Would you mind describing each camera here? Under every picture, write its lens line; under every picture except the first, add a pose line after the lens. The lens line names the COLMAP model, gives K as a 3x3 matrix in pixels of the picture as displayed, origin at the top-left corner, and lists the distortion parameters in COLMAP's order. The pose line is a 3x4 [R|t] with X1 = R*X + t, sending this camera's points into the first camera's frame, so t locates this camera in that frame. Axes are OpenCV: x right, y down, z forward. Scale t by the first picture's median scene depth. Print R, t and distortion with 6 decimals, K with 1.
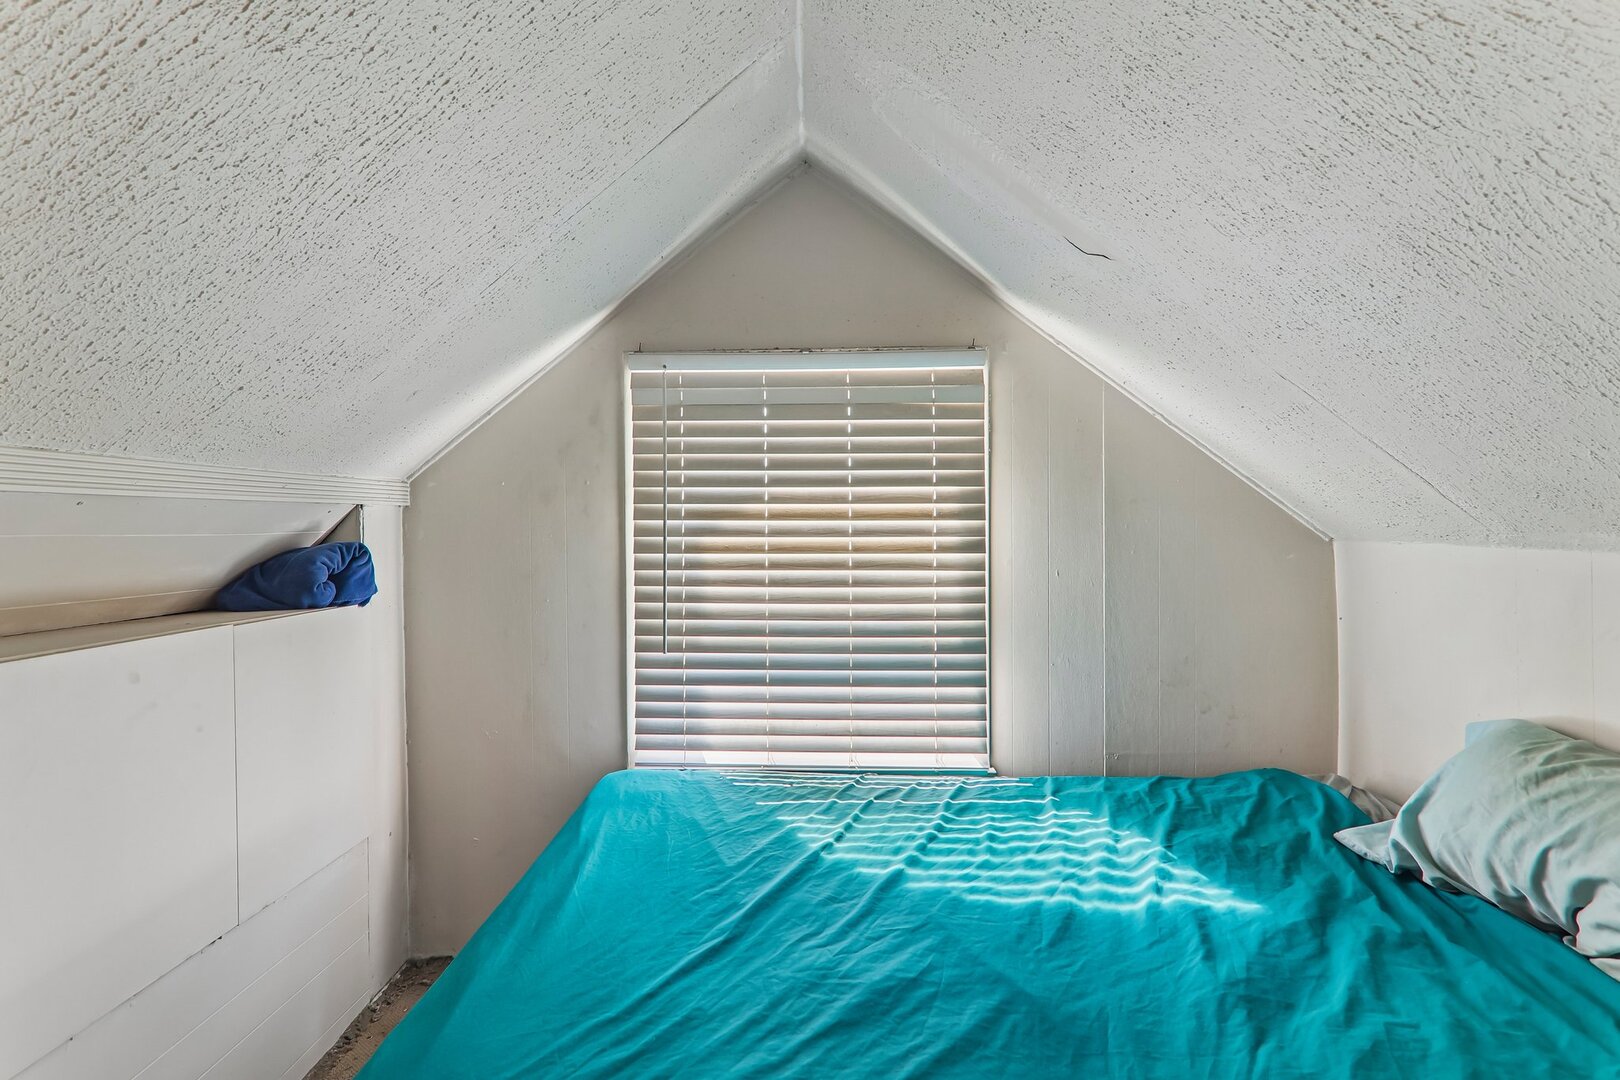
lens RADIAL K [[776.9, 0, 810.0], [0, 776.9, 540.0], [0, 0, 1]] dist [-0.000050, -0.000277]
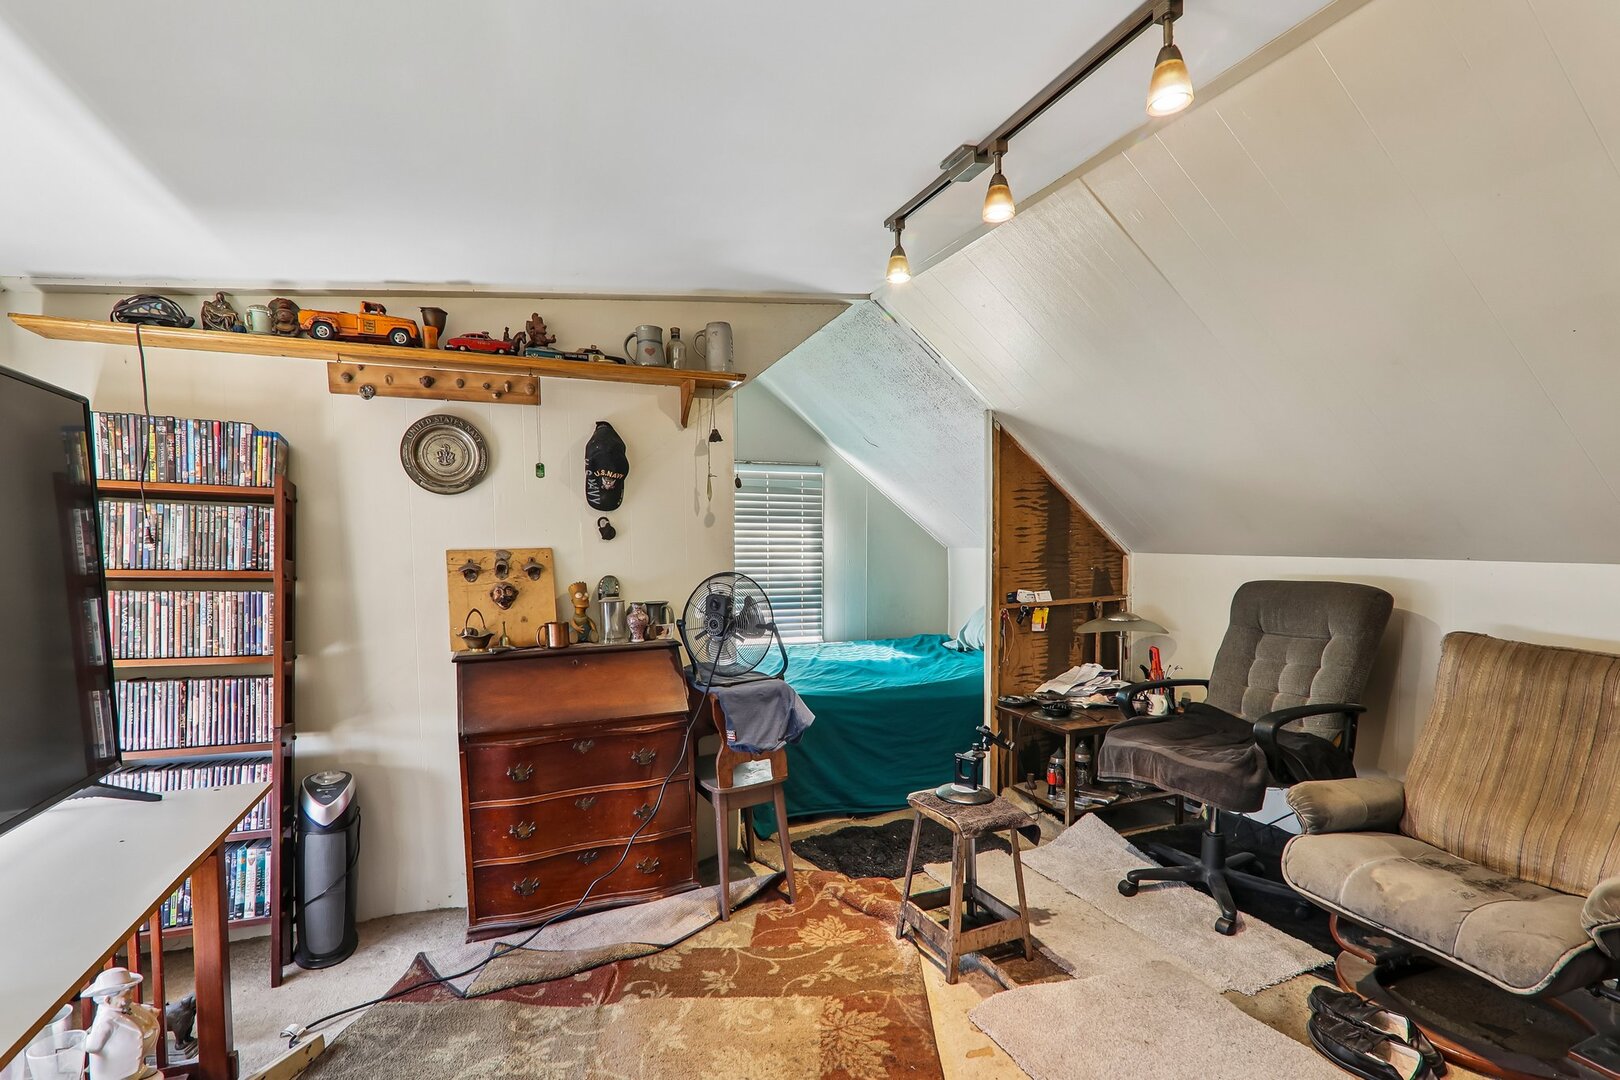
lens RADIAL K [[761.1, 0, 841.1], [0, 761.1, 608.9], [0, 0, 1]] dist [0.000483, 0.000293]
pose [[0.912774, -0.029617, 0.407391, -0.676991], [-0.004060, 0.996661, 0.081552, -0.000453], [-0.408446, -0.076092, 0.909605, -1.159565]]
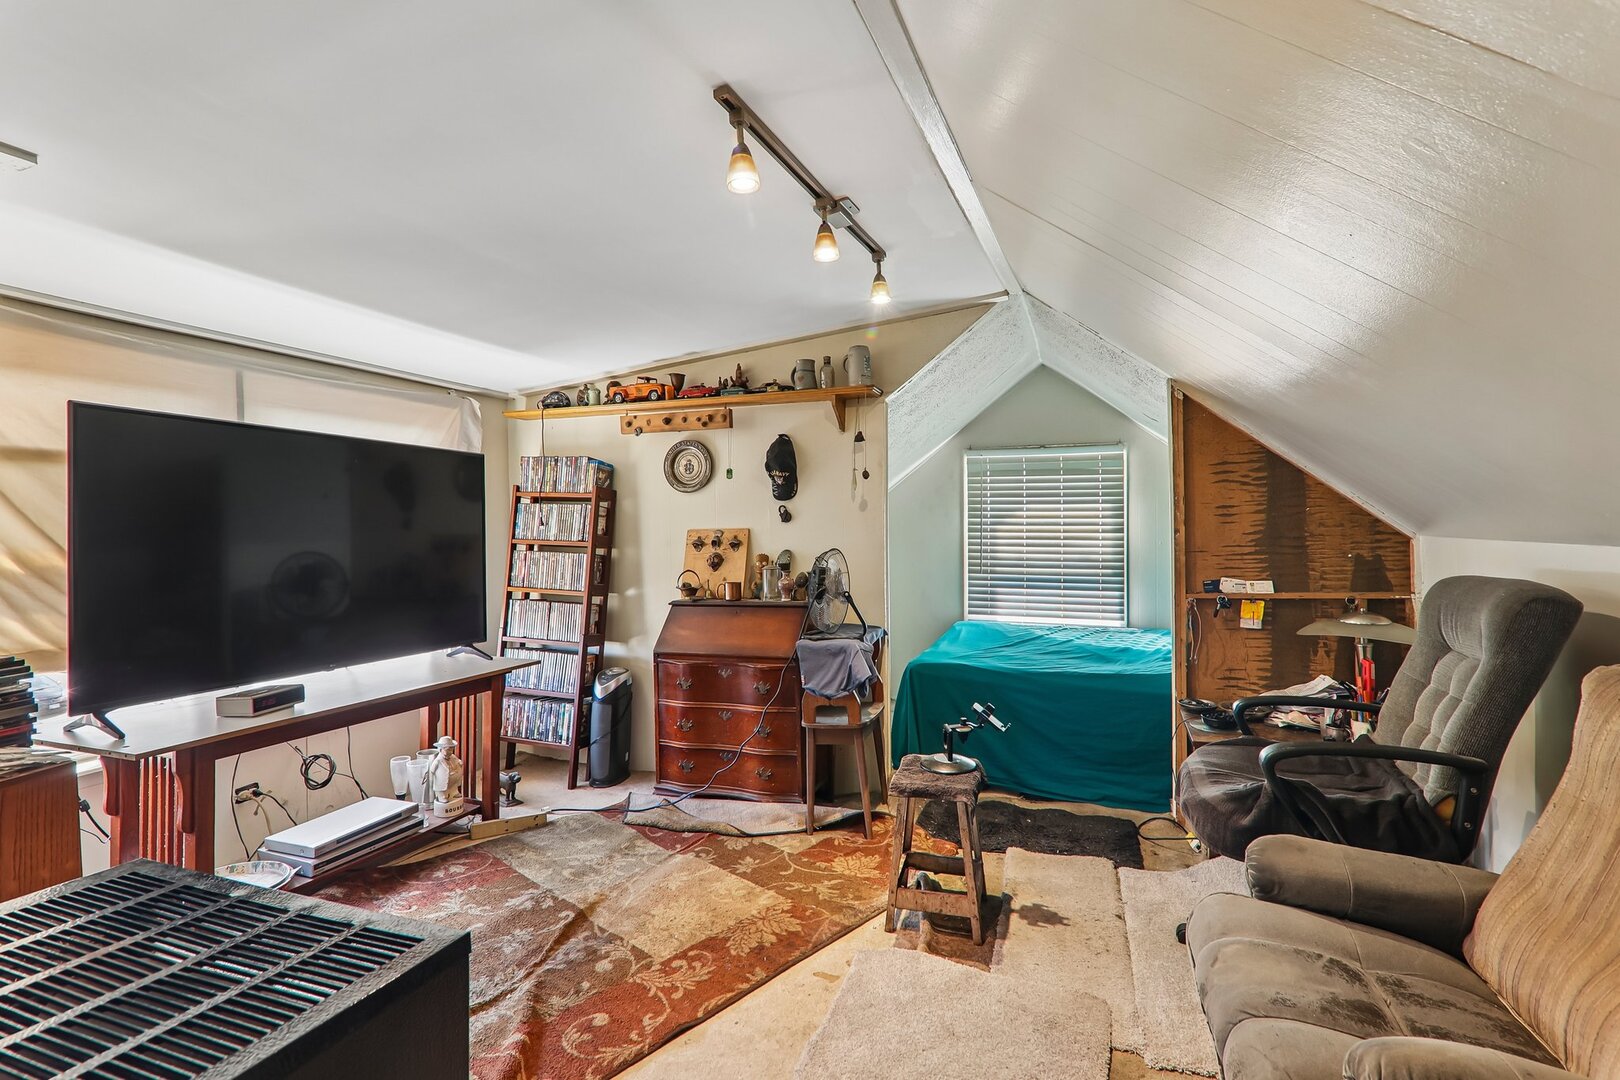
lens RADIAL K [[754.6, 0, 819.6], [0, 754.6, 535.6], [0, 0, 1]] dist [0.000229, 0.000058]
pose [[0.949895, 0.007340, -0.312482, 0.068606], [-0.003127, 0.999897, 0.013980, -0.004531], [0.312552, -0.012303, 0.949821, -1.380685]]
